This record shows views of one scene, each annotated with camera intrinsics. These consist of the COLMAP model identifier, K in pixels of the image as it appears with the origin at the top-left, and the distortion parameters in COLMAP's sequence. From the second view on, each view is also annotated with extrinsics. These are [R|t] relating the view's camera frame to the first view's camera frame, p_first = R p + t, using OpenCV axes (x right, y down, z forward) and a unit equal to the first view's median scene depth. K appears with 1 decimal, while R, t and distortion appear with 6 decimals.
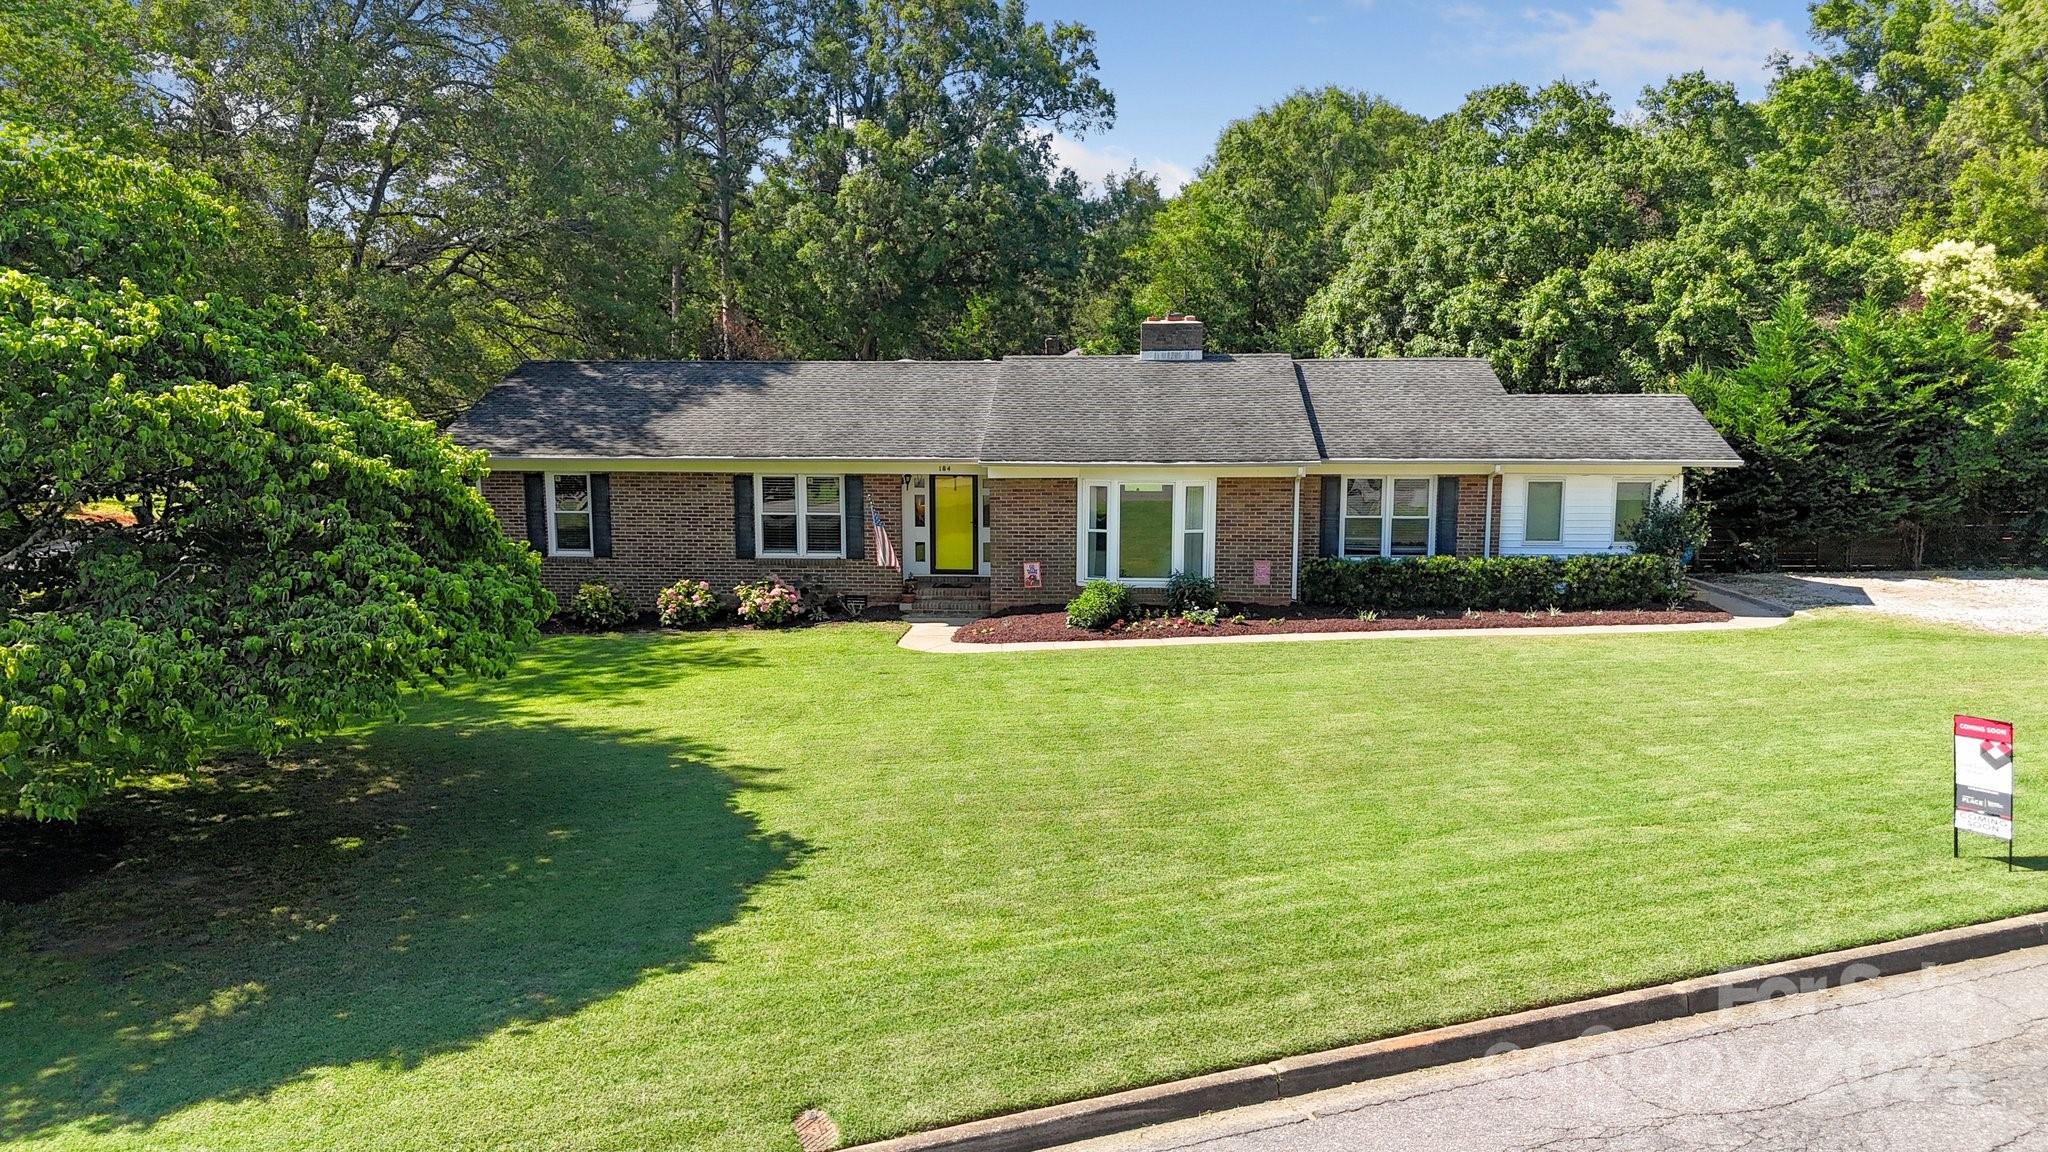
lens RADIAL K [[1520.6, 0, 1046.2], [0, 1520.6, 572.0], [0, 0, 1]] dist [0.022958, 0.000686]
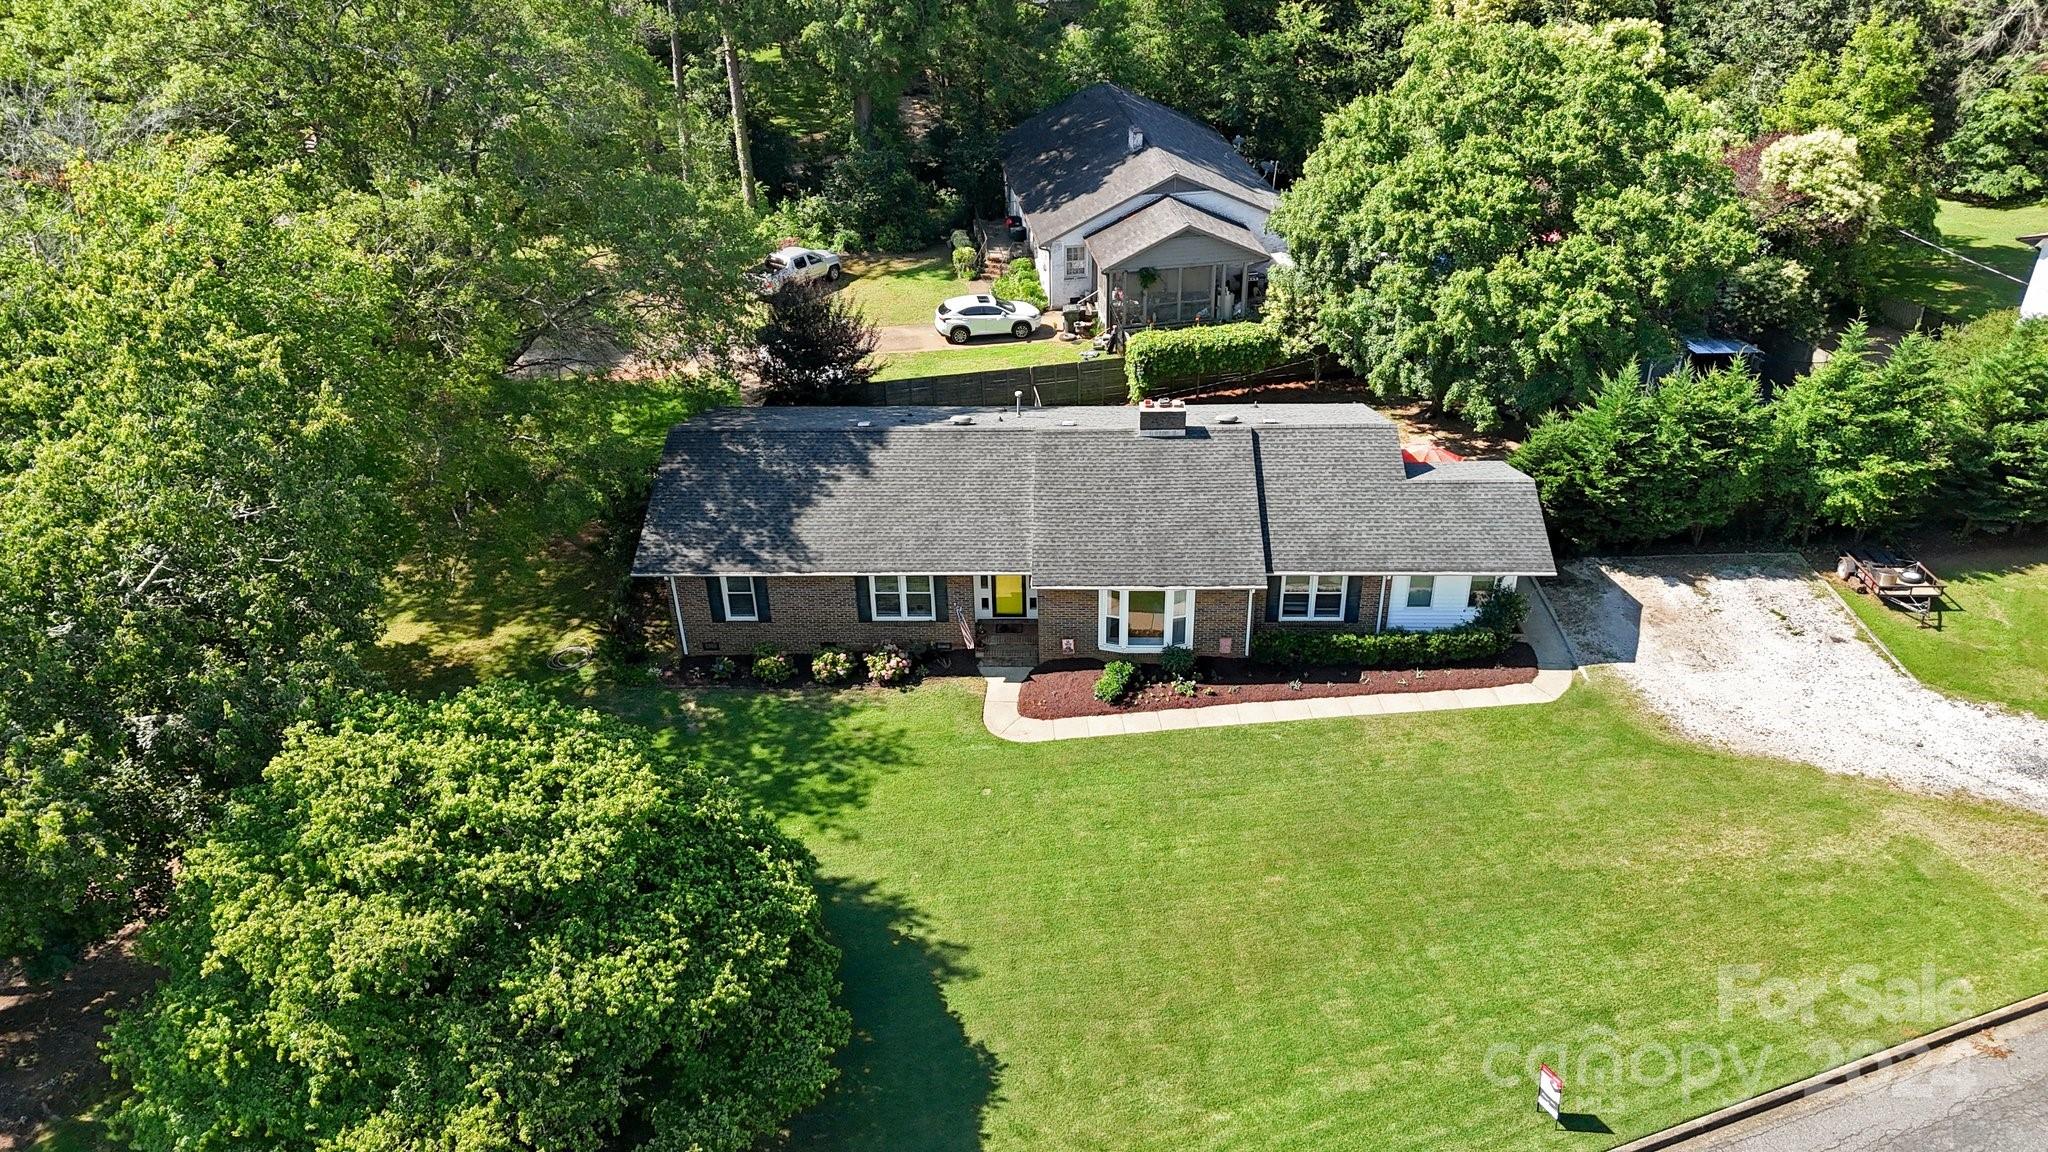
lens RADIAL K [[1496.3, 0, 1031.9], [0, 1496.3, 609.9], [0, 0, 1]] dist [0.016635, -0.008217]
pose [[0.999434, -0.031227, 0.012513, -0.060560], [0.023300, 0.910846, 0.412087, -0.617525], [-0.024266, -0.411563, 0.911058, -0.291665]]
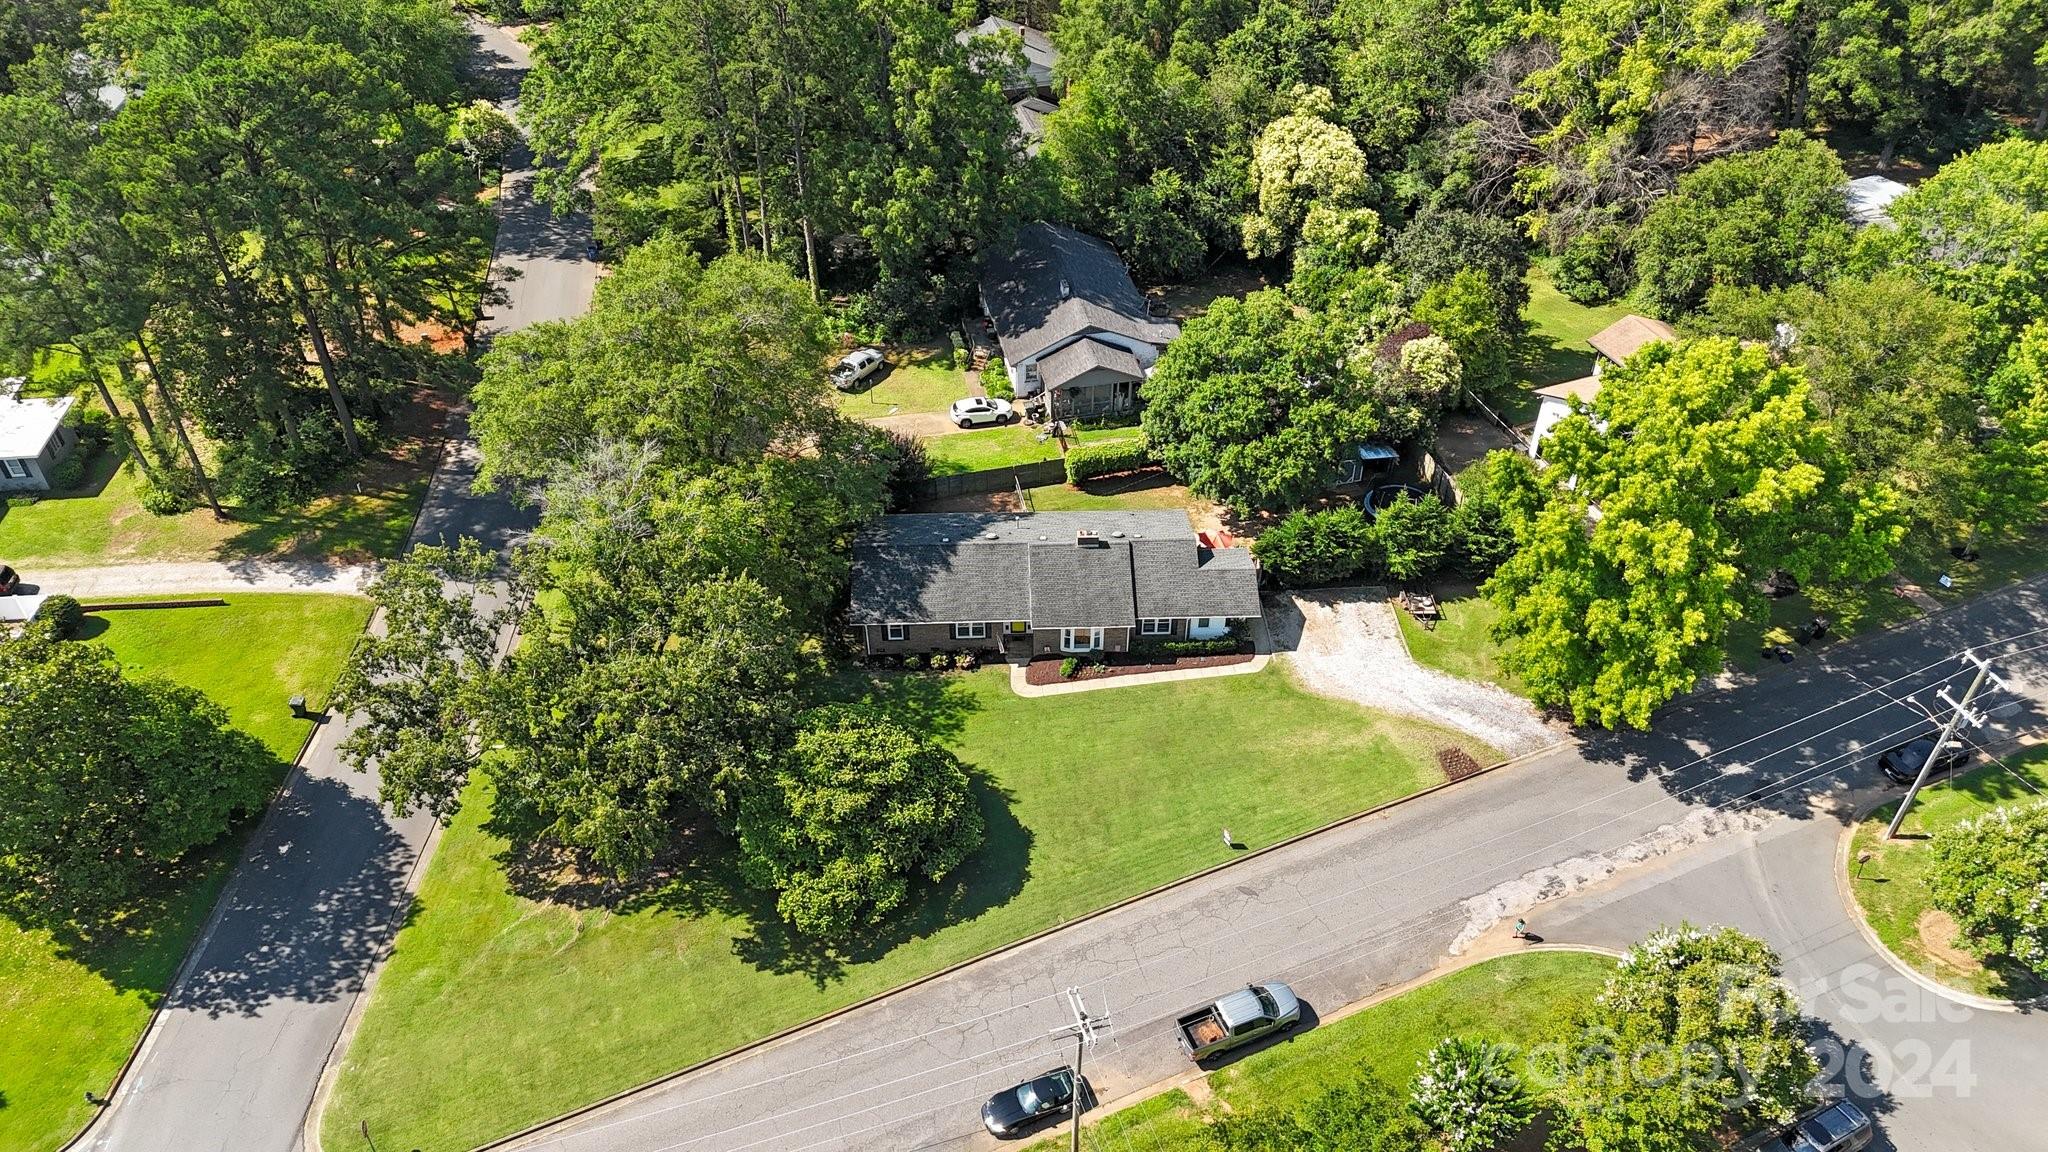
lens RADIAL K [[1496.3, 0, 1031.9], [0, 1496.3, 609.9], [0, 0, 1]] dist [0.016635, -0.008217]
pose [[0.996027, -0.060422, 0.065411, -0.242988], [0.014739, 0.836297, 0.548078, -1.803864], [-0.087820, -0.544936, 0.833866, -1.598014]]
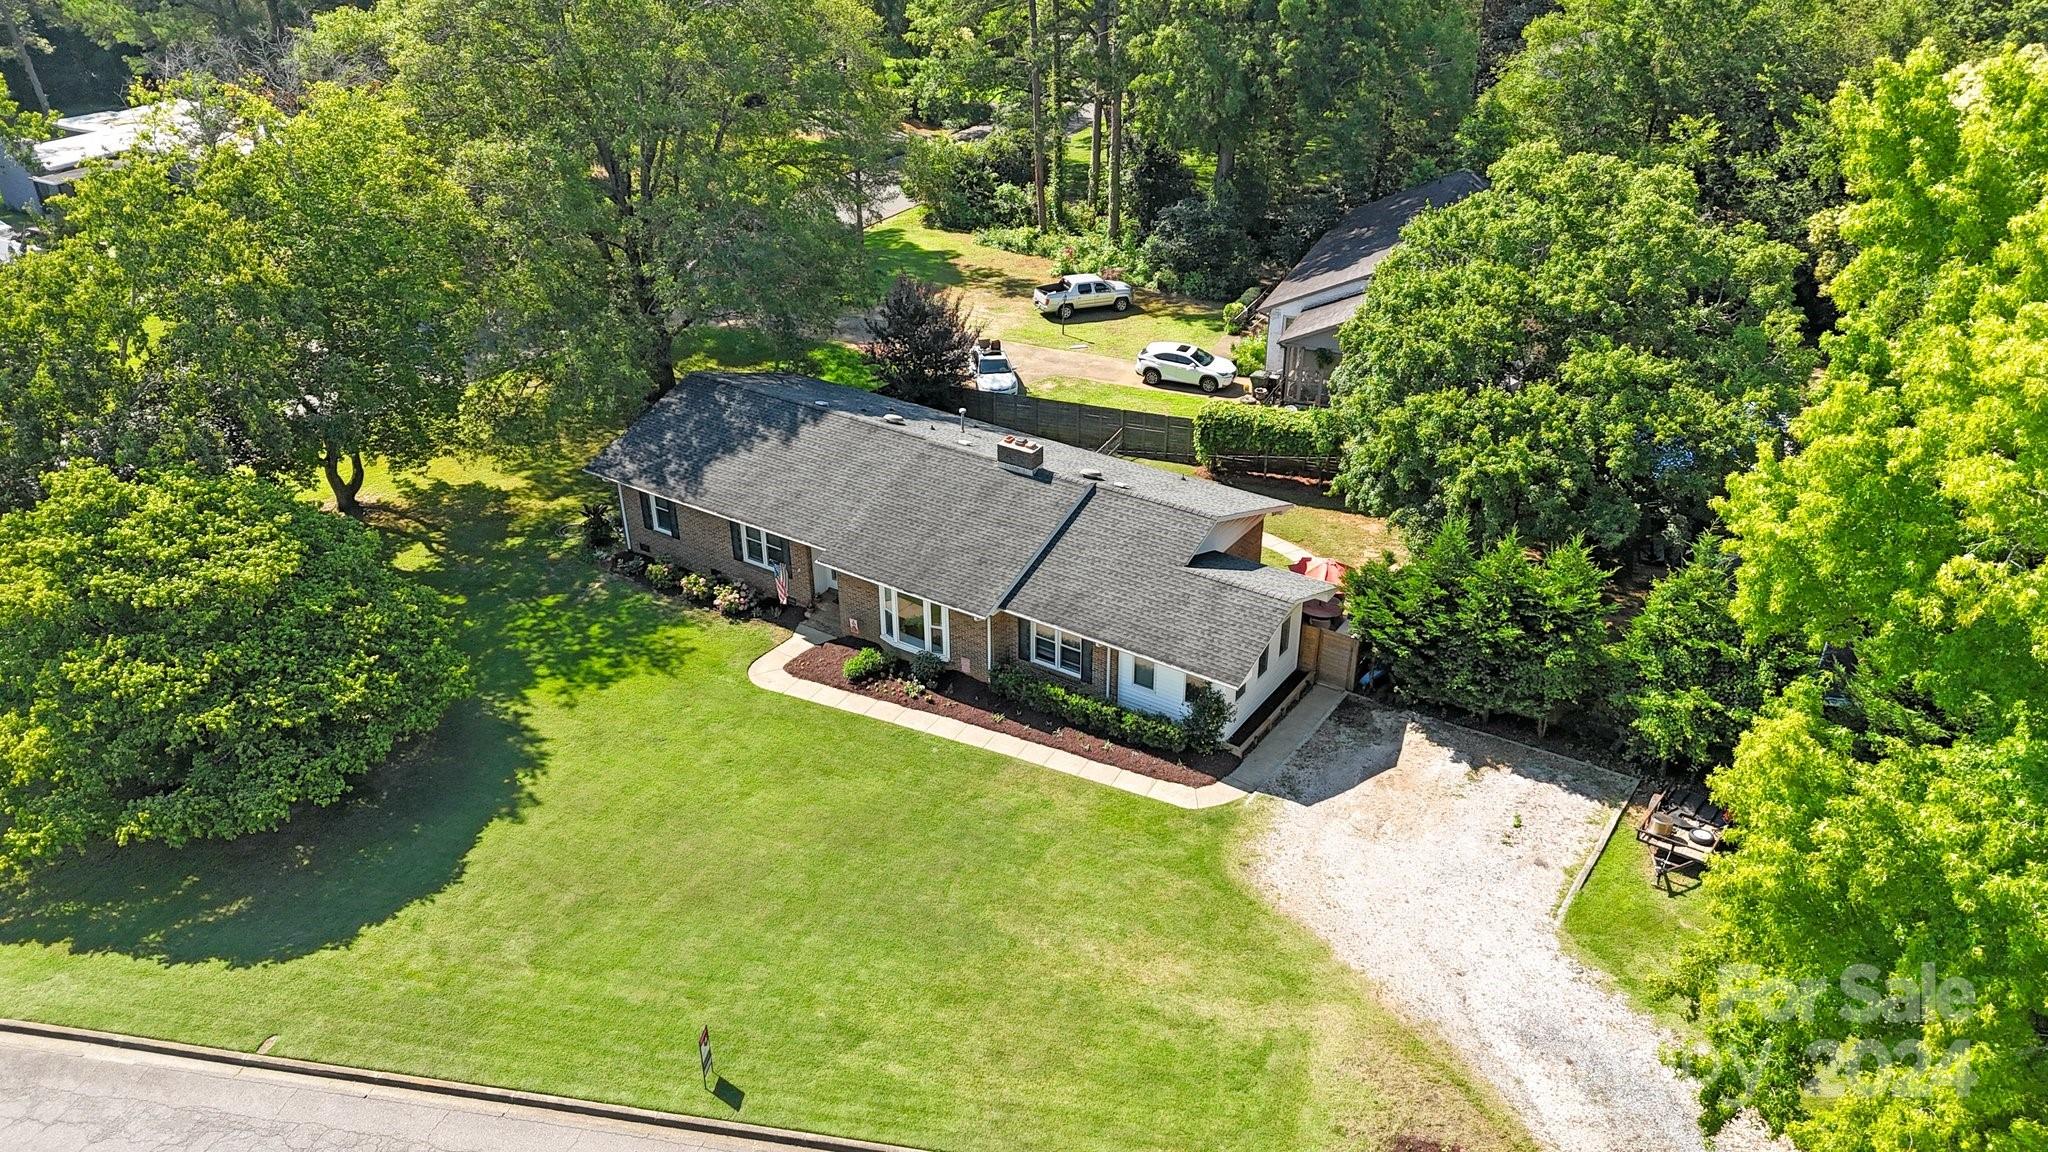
lens RADIAL K [[1496.3, 0, 1031.9], [0, 1496.3, 609.9], [0, 0, 1]] dist [0.016635, -0.008217]
pose [[0.864824, 0.249854, -0.435492, 0.845235], [-0.065666, 0.916220, 0.395258, -0.656073], [0.497763, -0.313231, 0.808776, -0.198164]]
